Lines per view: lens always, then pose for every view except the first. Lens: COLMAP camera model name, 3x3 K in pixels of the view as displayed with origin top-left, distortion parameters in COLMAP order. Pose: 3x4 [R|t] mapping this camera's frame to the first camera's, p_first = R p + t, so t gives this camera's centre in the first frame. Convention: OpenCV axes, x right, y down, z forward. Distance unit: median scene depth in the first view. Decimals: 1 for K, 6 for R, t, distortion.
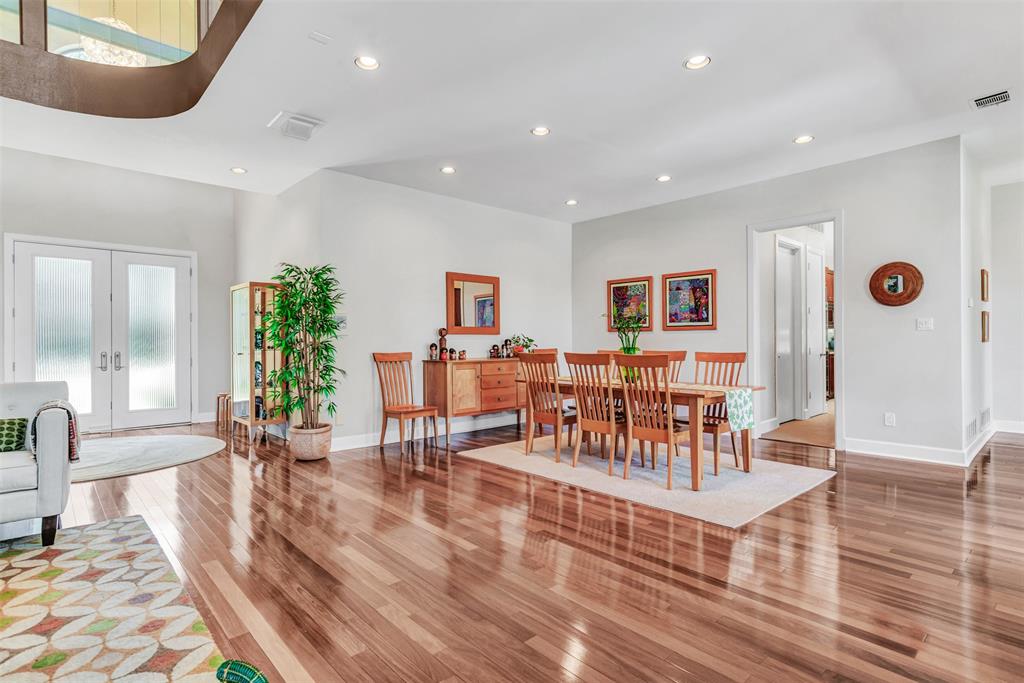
lens RADIAL K [[513.9, 0, 514.3], [0, 513.9, 339.3], [0, 0, 1]] dist [-0.002629, 0.002009]
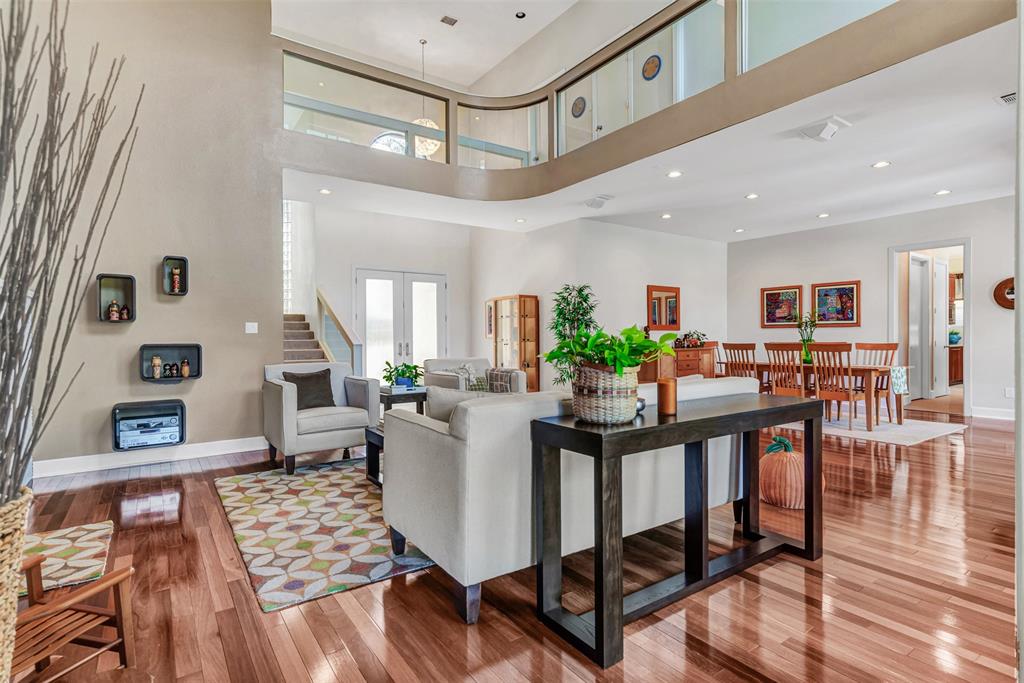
lens RADIAL K [[513.9, 0, 508.5], [0, 513.9, 340.2], [0, 0, 1]] dist [-0.002629, 0.002009]
pose [[0.990870, 0.000593, -0.134818, -0.316421], [0.000781, 0.999948, 0.010139, 0.001962], [0.134817, -0.010152, 0.990818, -0.415239]]
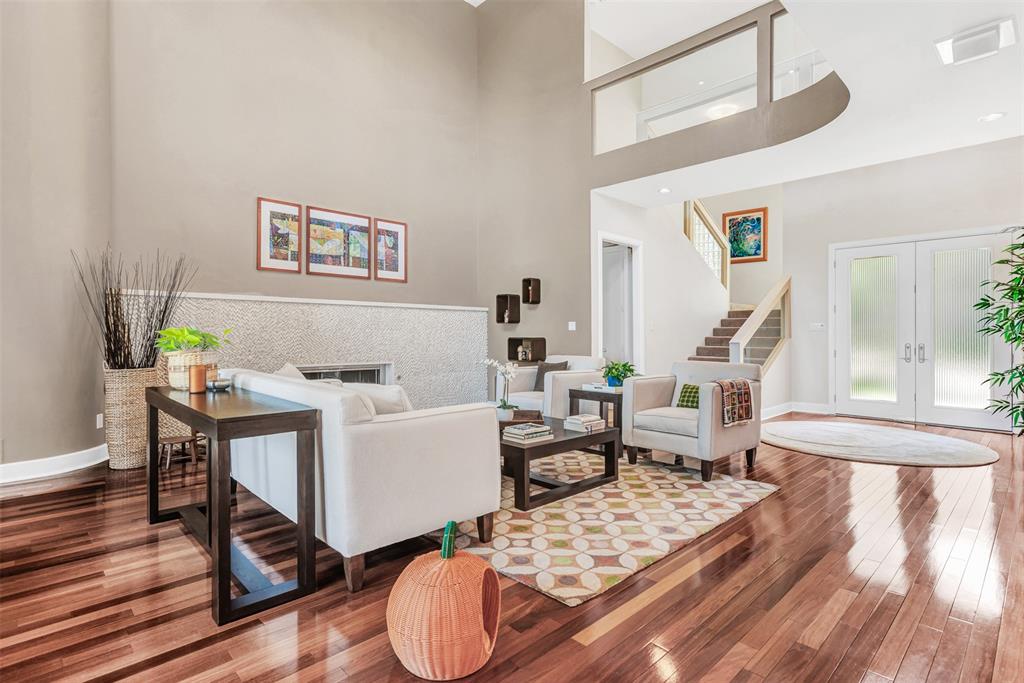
lens RADIAL K [[513.9, 0, 514.7], [0, 513.9, 337.6], [0, 0, 1]] dist [-0.002629, 0.002009]
pose [[0.025492, 0.013213, -0.999588, 0.206520], [-0.000585, 0.999913, 0.013202, -0.000052], [0.999675, 0.000248, 0.025498, 0.210686]]
